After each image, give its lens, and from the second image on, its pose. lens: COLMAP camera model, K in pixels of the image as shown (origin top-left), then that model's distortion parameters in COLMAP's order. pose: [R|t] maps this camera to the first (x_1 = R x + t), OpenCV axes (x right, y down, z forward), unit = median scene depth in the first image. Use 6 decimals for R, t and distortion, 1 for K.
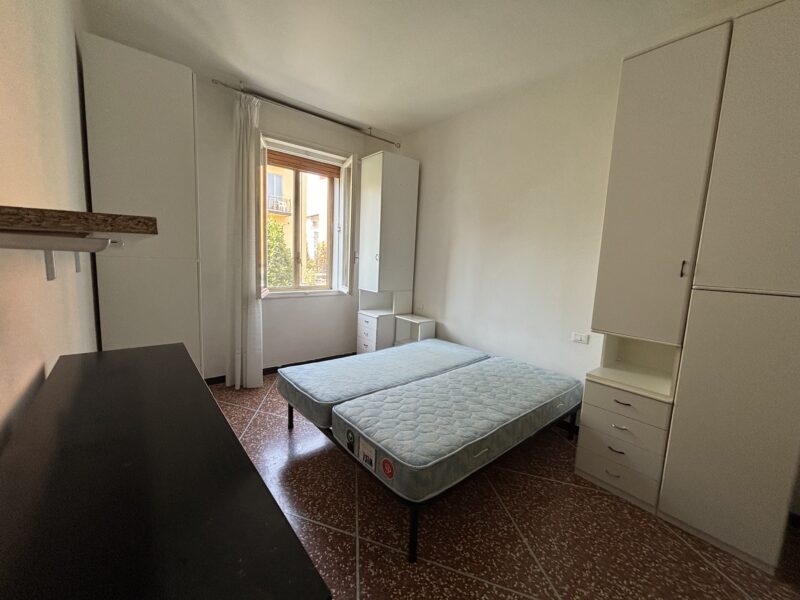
lens RADIAL K [[322.4, 0, 399.5], [0, 322.4, 298.3], [0, 0, 1]] dist [0.004351, -0.001653]
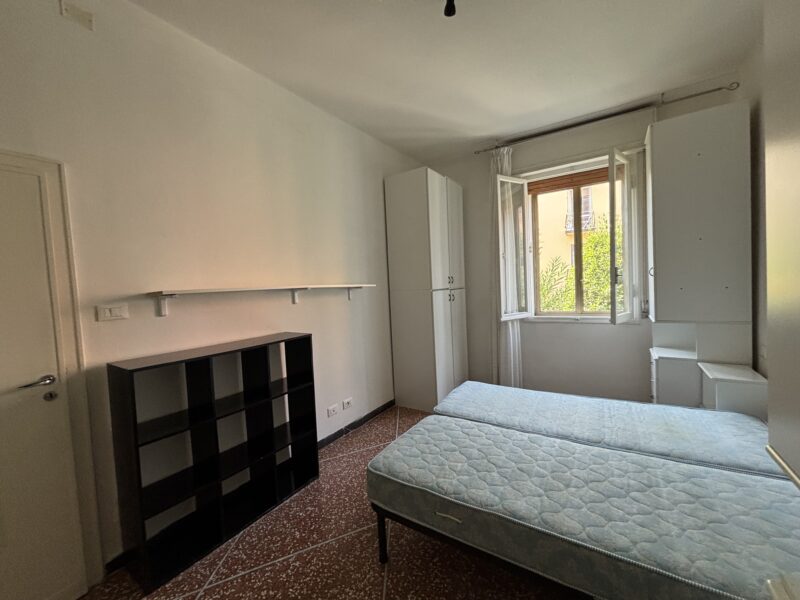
lens RADIAL K [[322.4, 0, 398.1], [0, 322.4, 298.5], [0, 0, 1]] dist [0.004351, -0.001653]
pose [[0.294110, -0.012549, -0.955689, 0.669628], [-0.058540, 0.997800, -0.031117, -0.025300], [0.953977, 0.065098, 0.292728, 0.406596]]
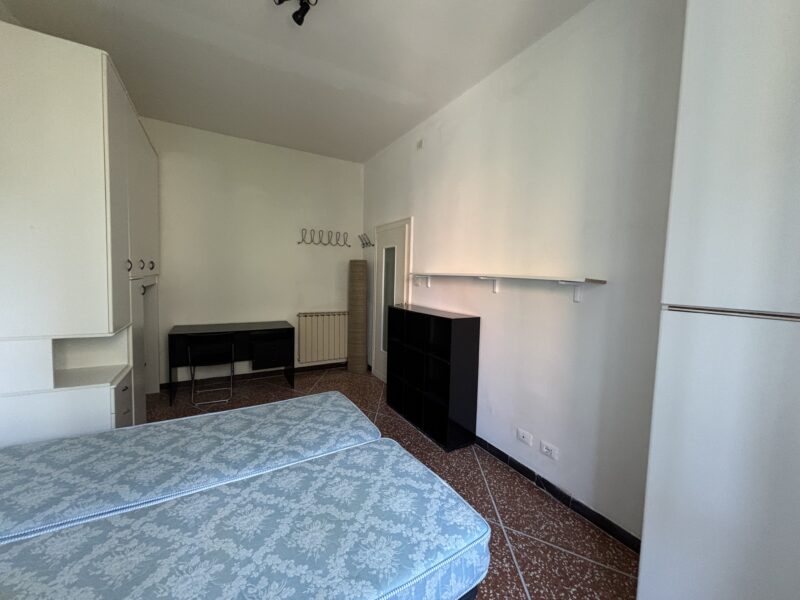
lens RADIAL K [[322.4, 0, 398.0], [0, 322.4, 300.5], [0, 0, 1]] dist [0.004351, -0.001653]
pose [[-0.980965, -0.080086, 0.176898, -0.307117], [-0.043251, 0.978219, 0.203018, -0.182651], [-0.189304, 0.191503, -0.963063, 1.414617]]
